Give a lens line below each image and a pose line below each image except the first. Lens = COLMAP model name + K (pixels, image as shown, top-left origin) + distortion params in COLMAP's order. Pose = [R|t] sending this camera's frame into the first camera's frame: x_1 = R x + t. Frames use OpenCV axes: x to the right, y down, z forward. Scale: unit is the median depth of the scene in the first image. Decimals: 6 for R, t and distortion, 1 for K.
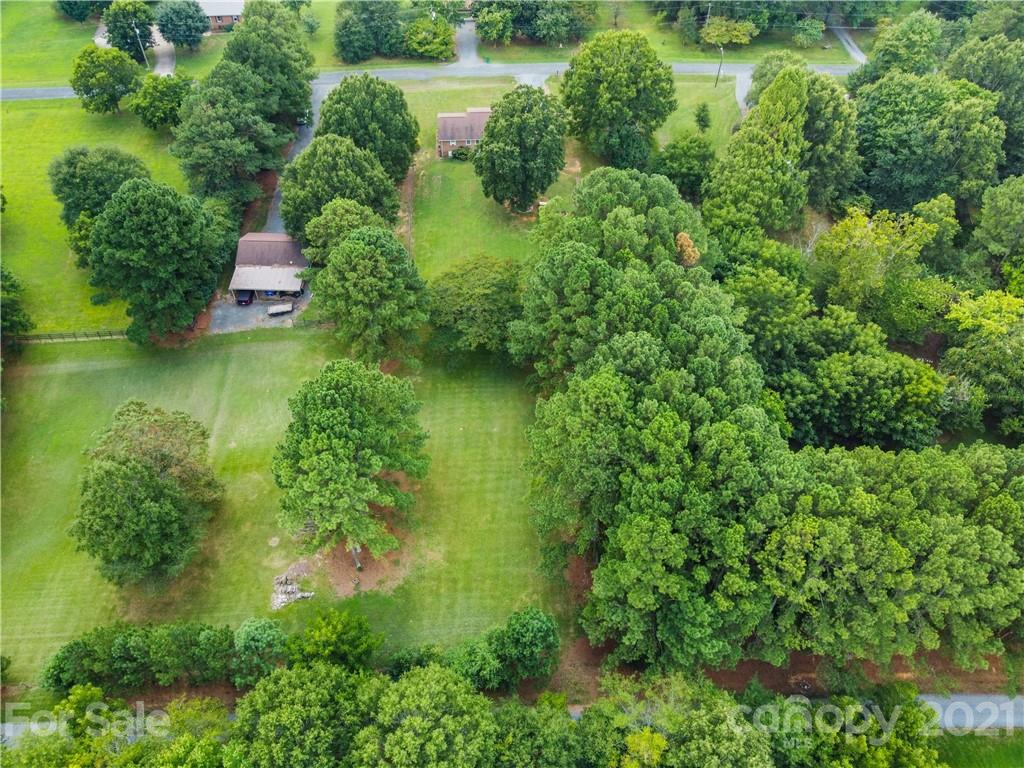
lens RADIAL K [[770.1, 0, 511.0], [0, 770.1, 382.3], [0, 0, 1]] dist [-0.002553, -0.007337]
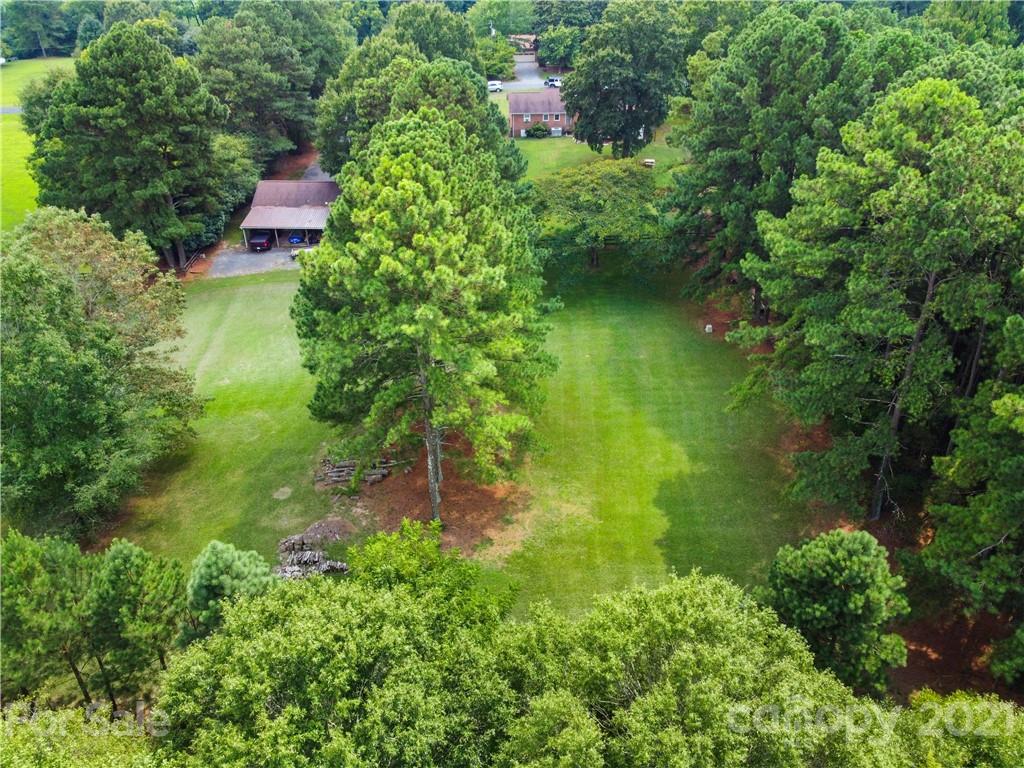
lens RADIAL K [[770.1, 0, 512.5], [0, 770.1, 385.7], [0, 0, 1]] dist [-0.002553, -0.007337]
pose [[0.999924, -0.009896, -0.007338, -0.118621], [0.007592, 0.964033, -0.265676, 0.244569], [0.009703, 0.265600, 0.964035, 0.385052]]
